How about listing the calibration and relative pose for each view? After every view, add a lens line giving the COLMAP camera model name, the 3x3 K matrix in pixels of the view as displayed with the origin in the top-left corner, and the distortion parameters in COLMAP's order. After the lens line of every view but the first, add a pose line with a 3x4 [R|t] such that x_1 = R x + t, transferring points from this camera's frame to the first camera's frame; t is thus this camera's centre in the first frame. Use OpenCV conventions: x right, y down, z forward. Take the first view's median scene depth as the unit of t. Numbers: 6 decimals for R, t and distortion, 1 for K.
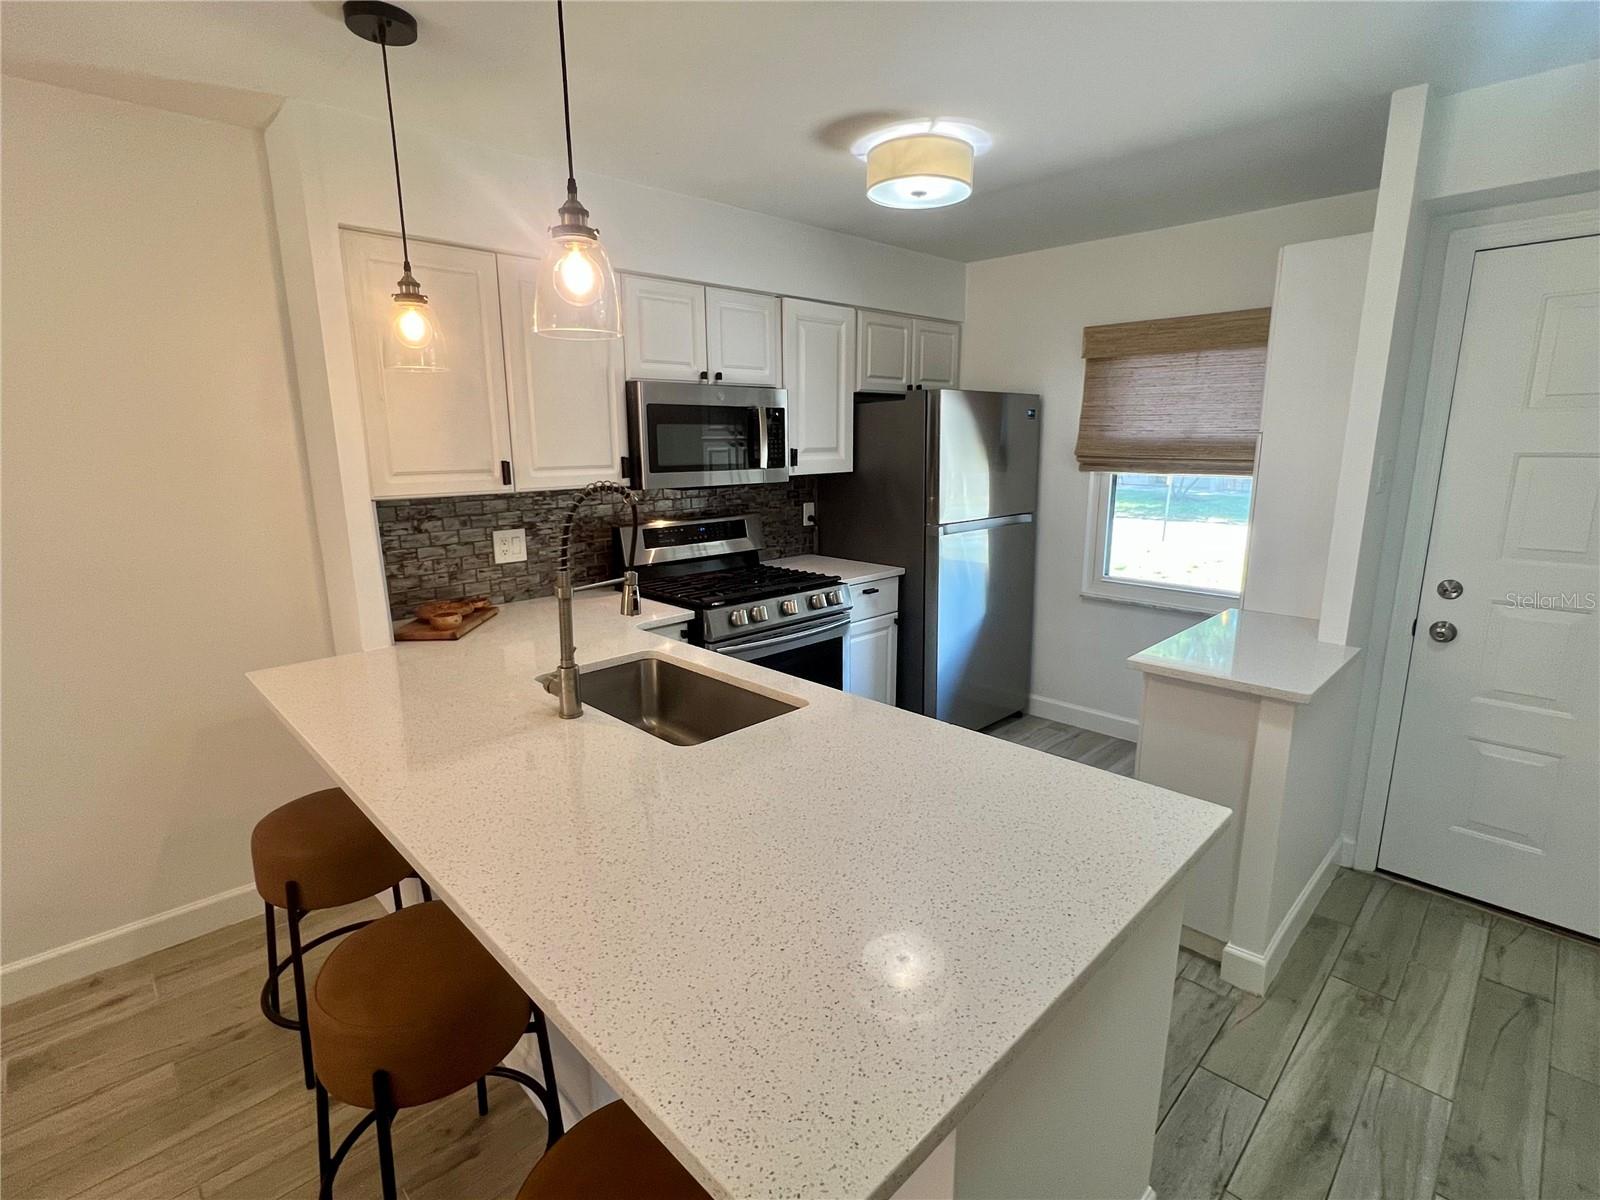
lens RADIAL K [[766.8, 0, 794.5], [0, 766.8, 598.6], [0, 0, 1]] dist [0.001727, 0.001411]
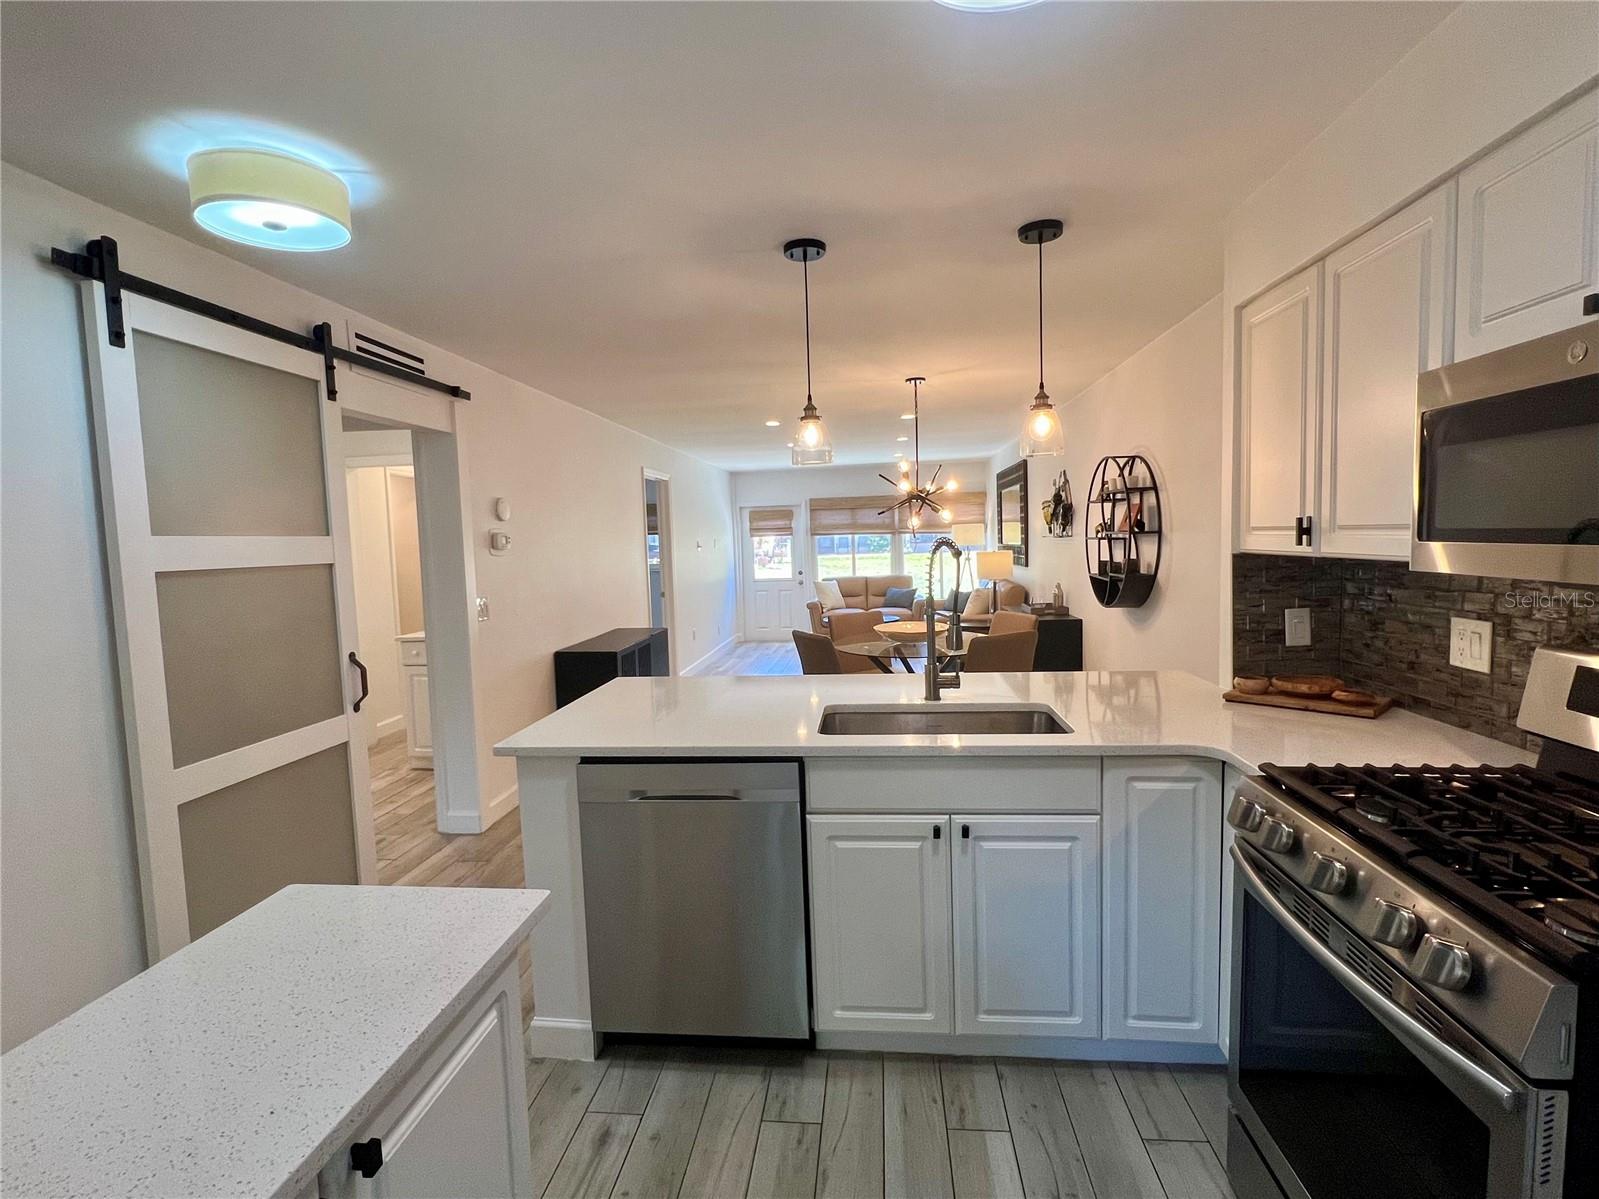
lens RADIAL K [[766.3, 0, 809.0], [0, 766.3, 594.7], [0, 0, 1]] dist [0.001727, 0.001411]
pose [[-0.759549, 0.083849, -0.645023, 0.451533], [-0.093474, 0.967292, 0.235813, -0.203078], [0.643699, 0.239405, -0.726868, 1.069180]]
